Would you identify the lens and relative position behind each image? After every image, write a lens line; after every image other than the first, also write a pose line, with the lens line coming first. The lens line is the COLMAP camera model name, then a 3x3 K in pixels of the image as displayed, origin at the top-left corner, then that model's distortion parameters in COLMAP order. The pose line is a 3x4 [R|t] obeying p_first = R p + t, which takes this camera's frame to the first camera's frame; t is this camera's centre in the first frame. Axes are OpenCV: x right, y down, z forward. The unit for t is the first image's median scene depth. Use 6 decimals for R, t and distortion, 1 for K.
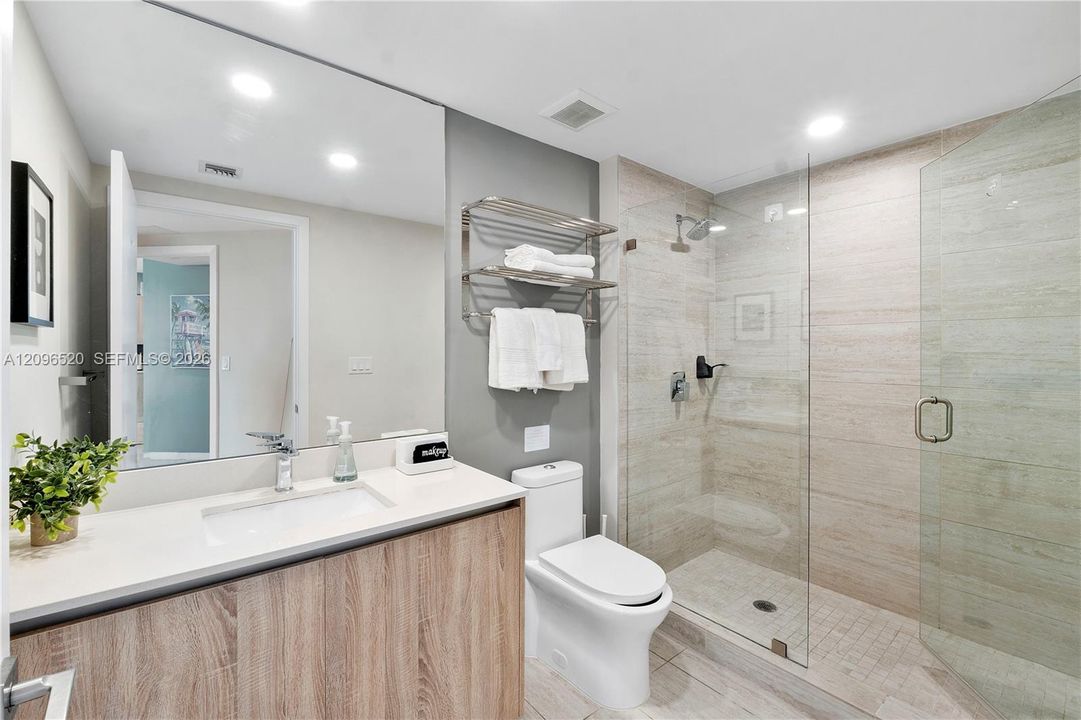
lens RADIAL K [[456.9, 0, 533.6], [0, 456.9, 353.0], [0, 0, 1]] dist [-0.005741, -0.000316]
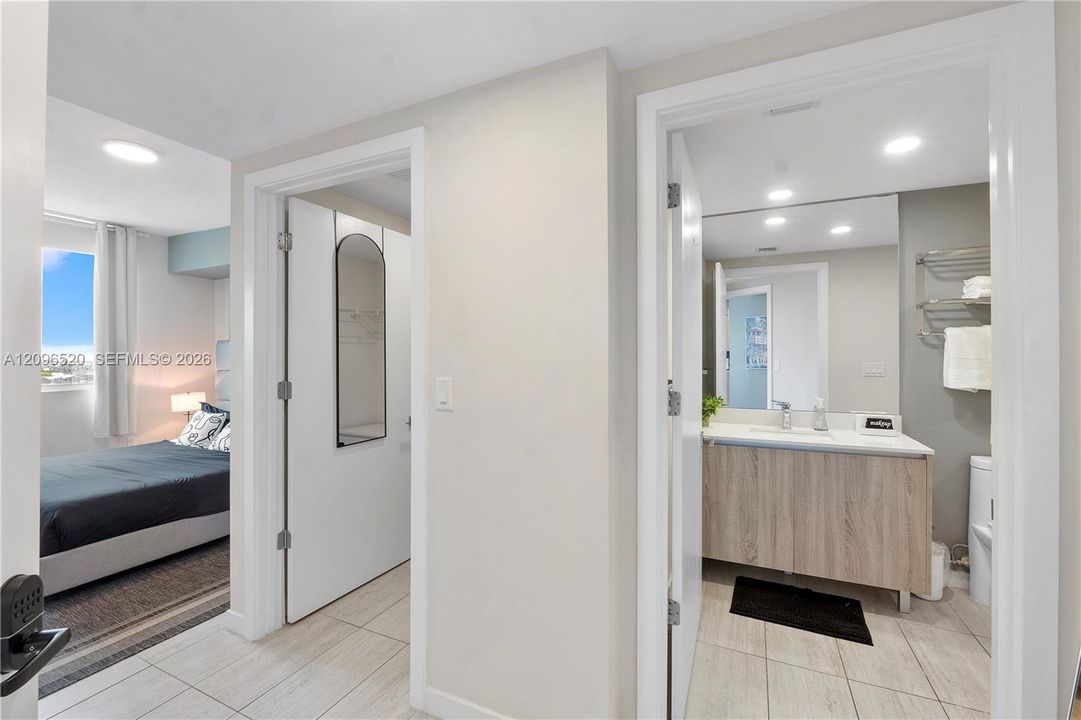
lens RADIAL K [[456.9, 0, 533.6], [0, 456.9, 353.0], [0, 0, 1]] dist [-0.005741, -0.000316]
pose [[0.439874, -0.004989, -0.898046, 0.690781], [-0.003411, 0.999968, -0.007226, -0.013691], [0.898053, 0.006241, 0.439843, -0.799427]]
